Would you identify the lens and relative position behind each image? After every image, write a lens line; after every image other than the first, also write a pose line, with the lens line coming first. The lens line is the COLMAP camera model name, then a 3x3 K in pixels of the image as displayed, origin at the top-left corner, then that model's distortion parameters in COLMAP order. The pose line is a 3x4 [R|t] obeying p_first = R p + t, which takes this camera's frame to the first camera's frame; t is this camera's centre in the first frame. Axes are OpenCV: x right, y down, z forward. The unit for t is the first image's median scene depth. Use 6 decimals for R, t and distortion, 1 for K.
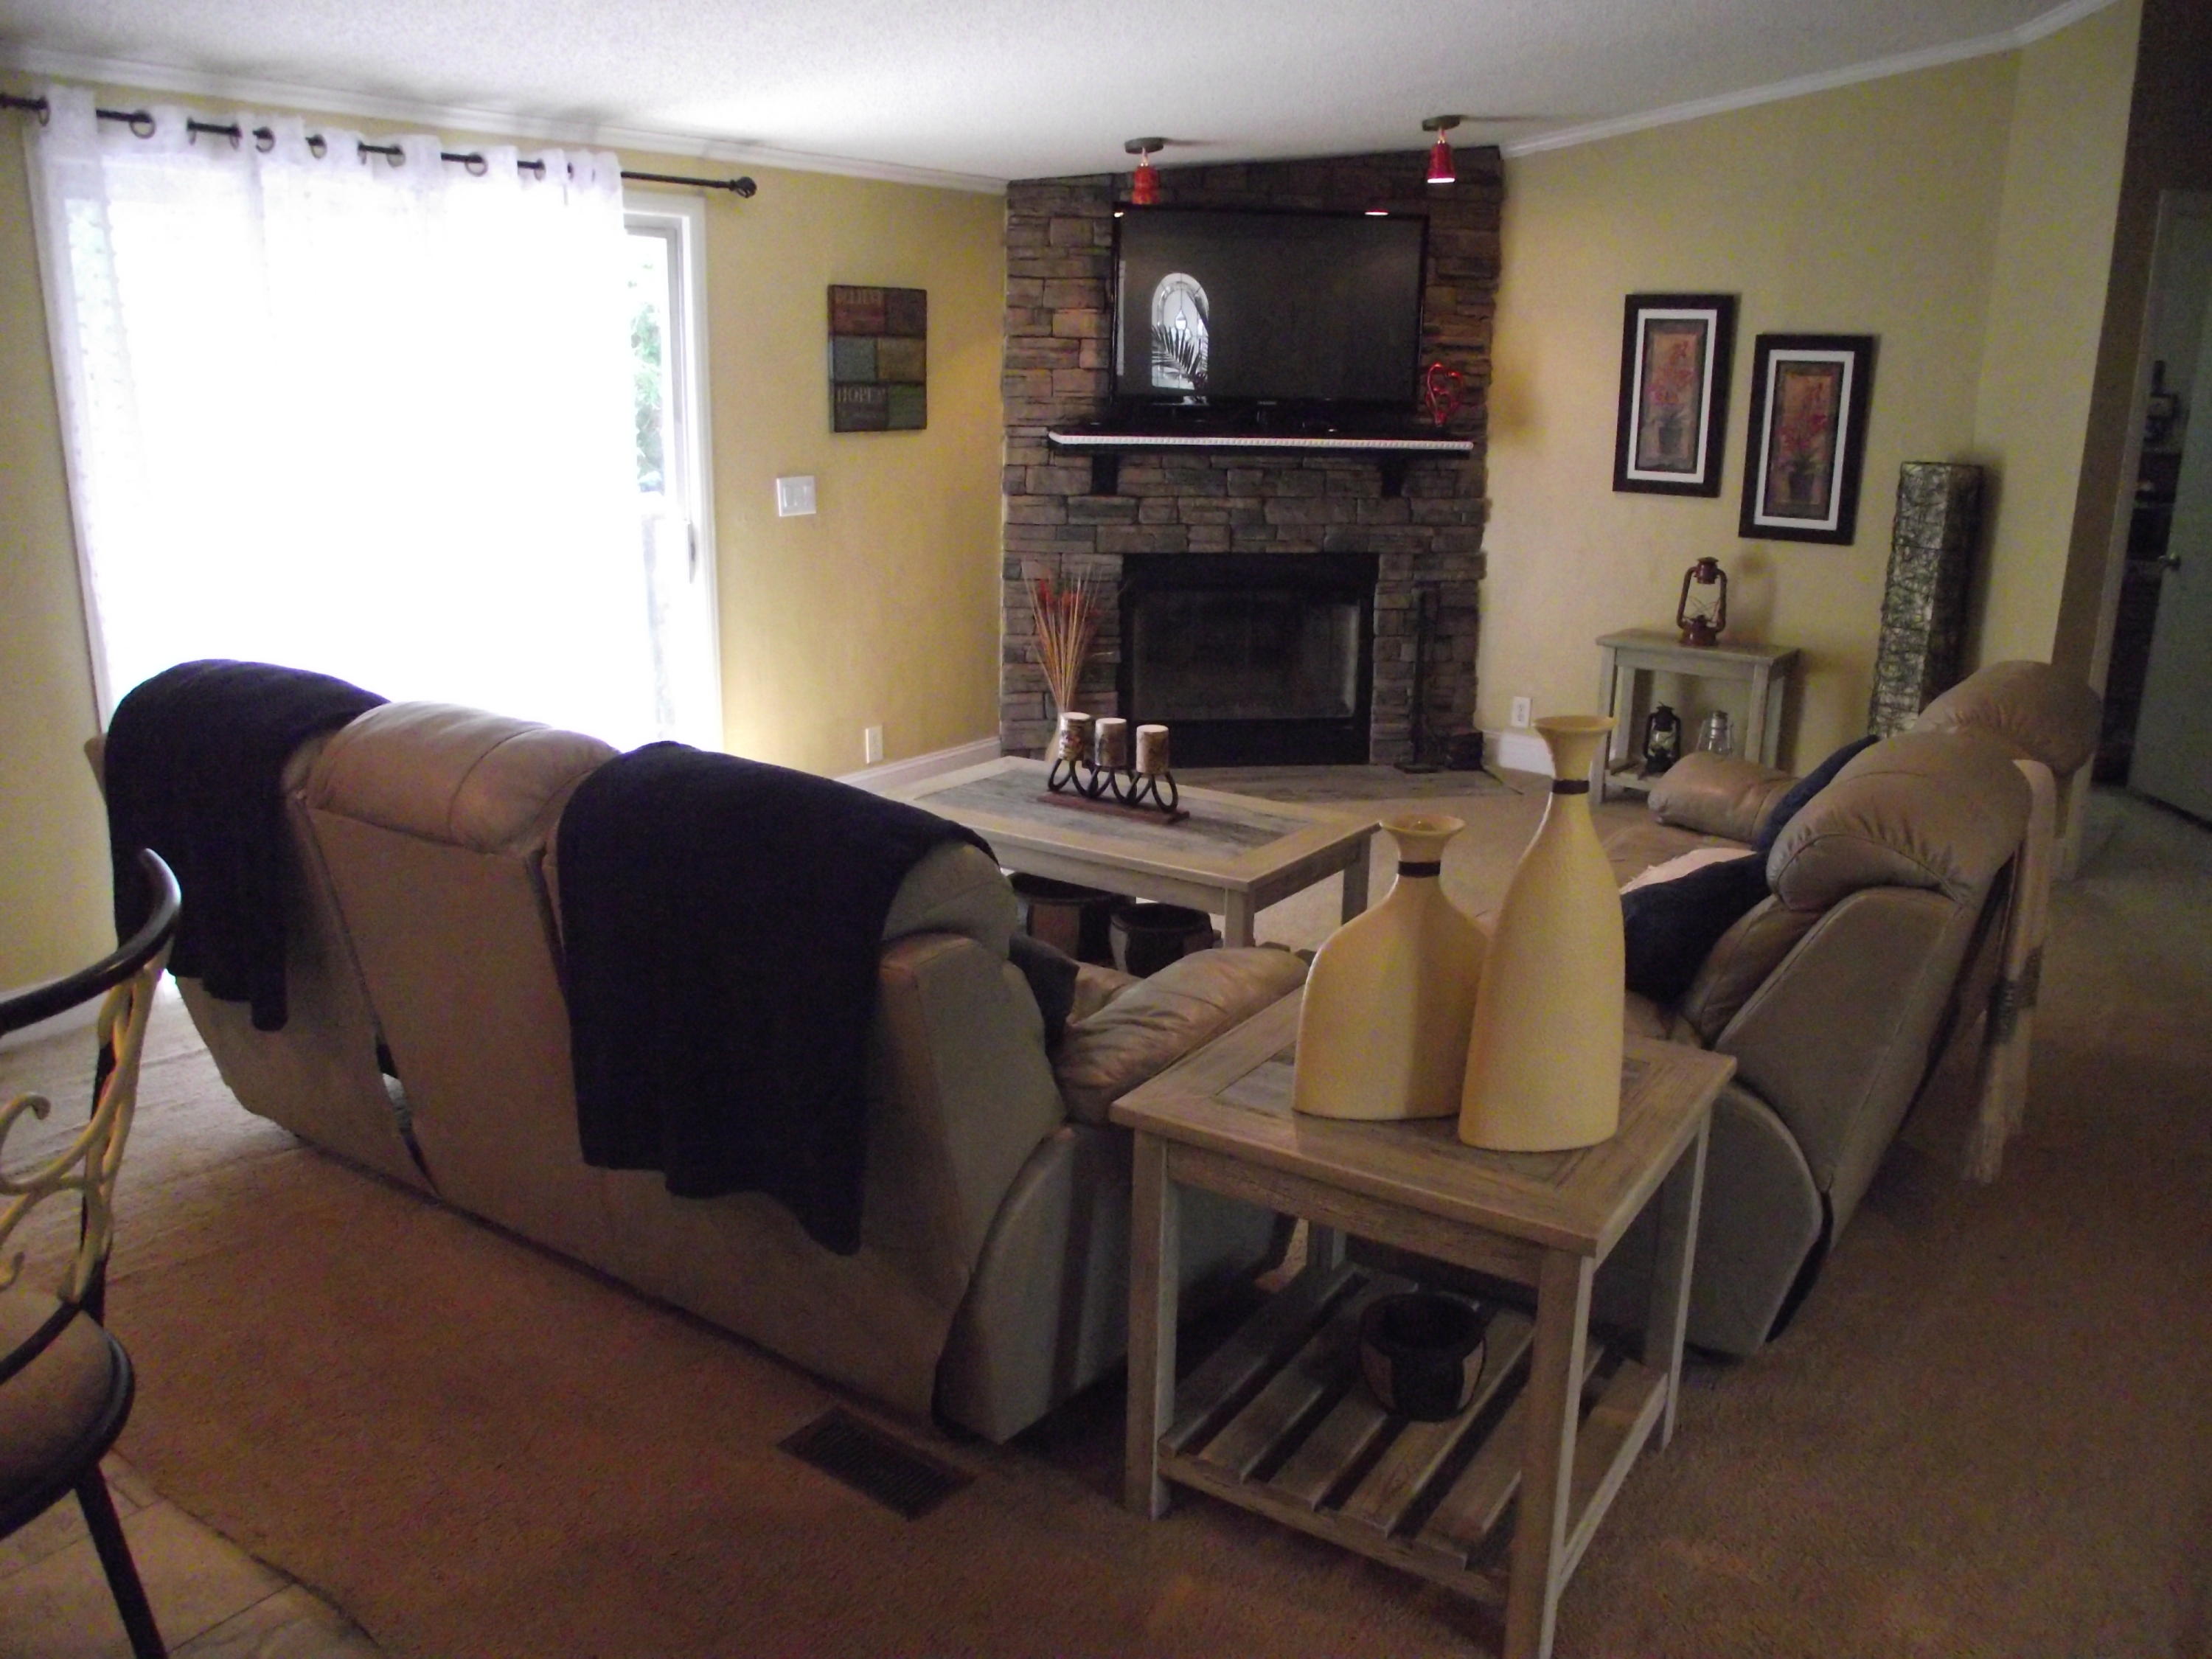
lens RADIAL K [[1722.9, 0, 1169.8], [0, 1722.9, 829.3], [0, 0, 1]] dist [-0.091487, 0.074383]
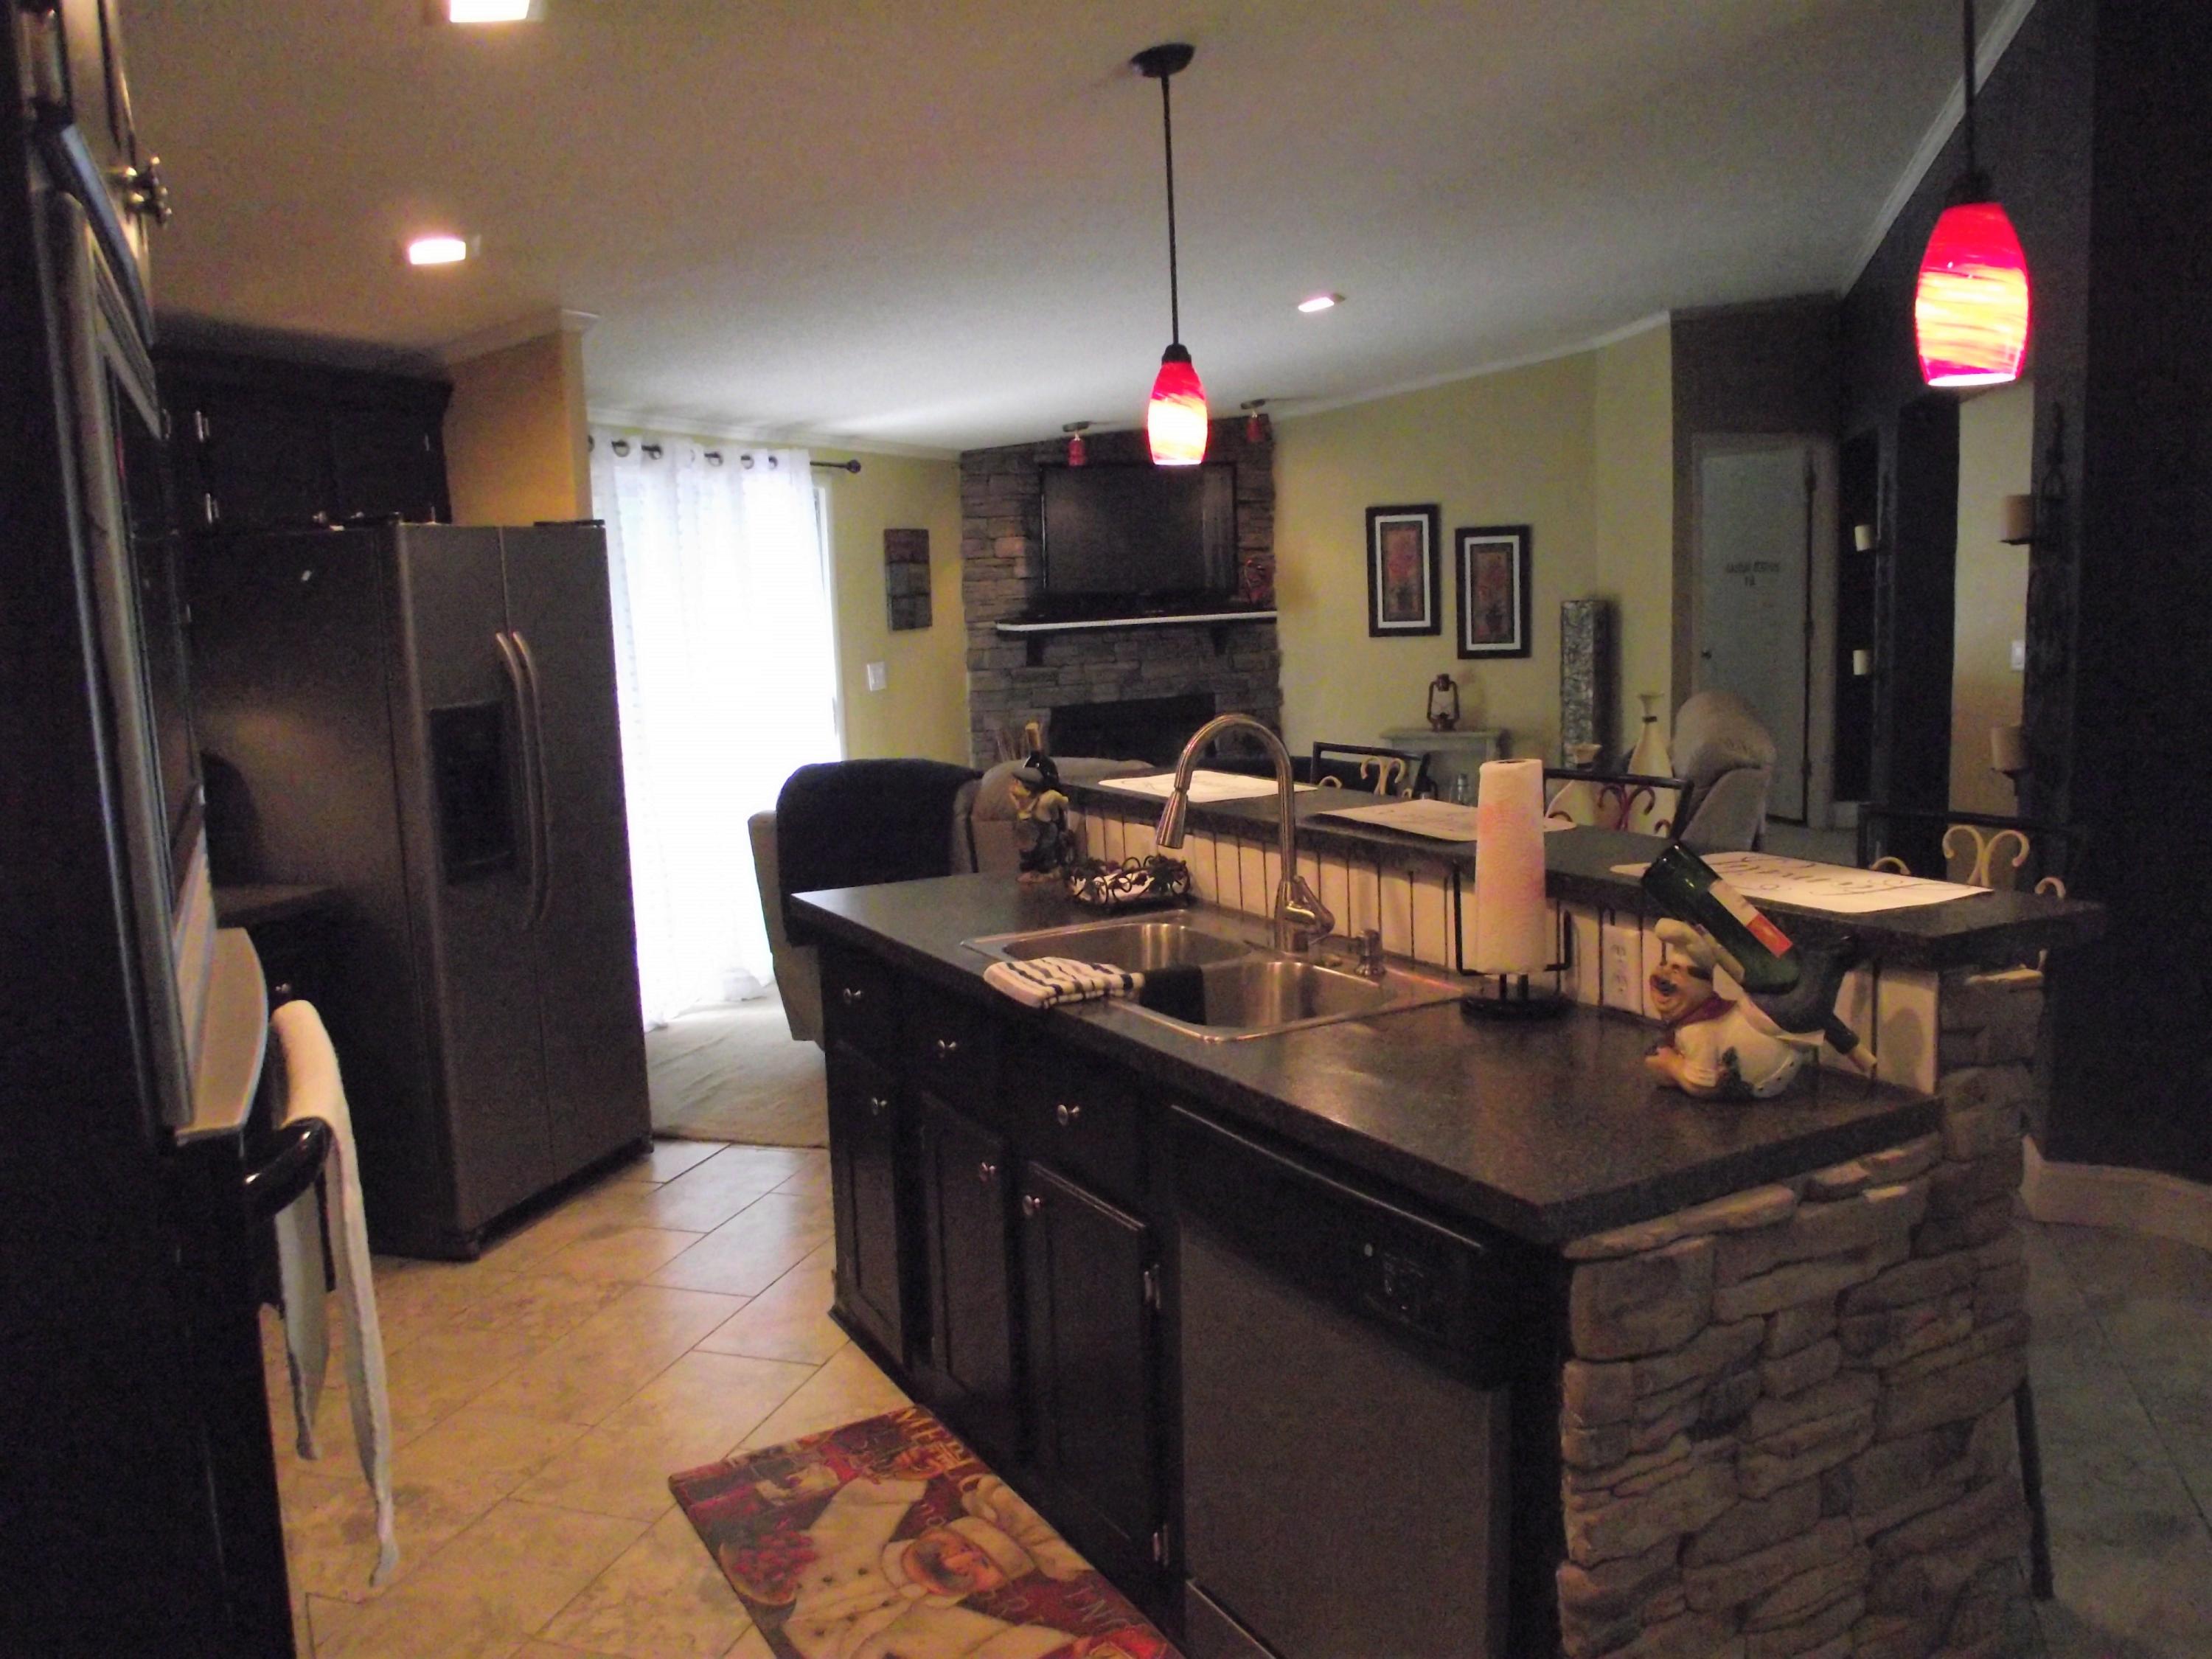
lens RADIAL K [[1722.9, 0, 1169.8], [0, 1722.9, 829.3], [0, 0, 1]] dist [-0.091487, 0.074383]
pose [[0.949030, -0.102582, 0.298024, -0.380094], [0.136516, 0.986041, -0.095322, 0.088196], [-0.284086, 0.131149, 0.949787, -0.359048]]
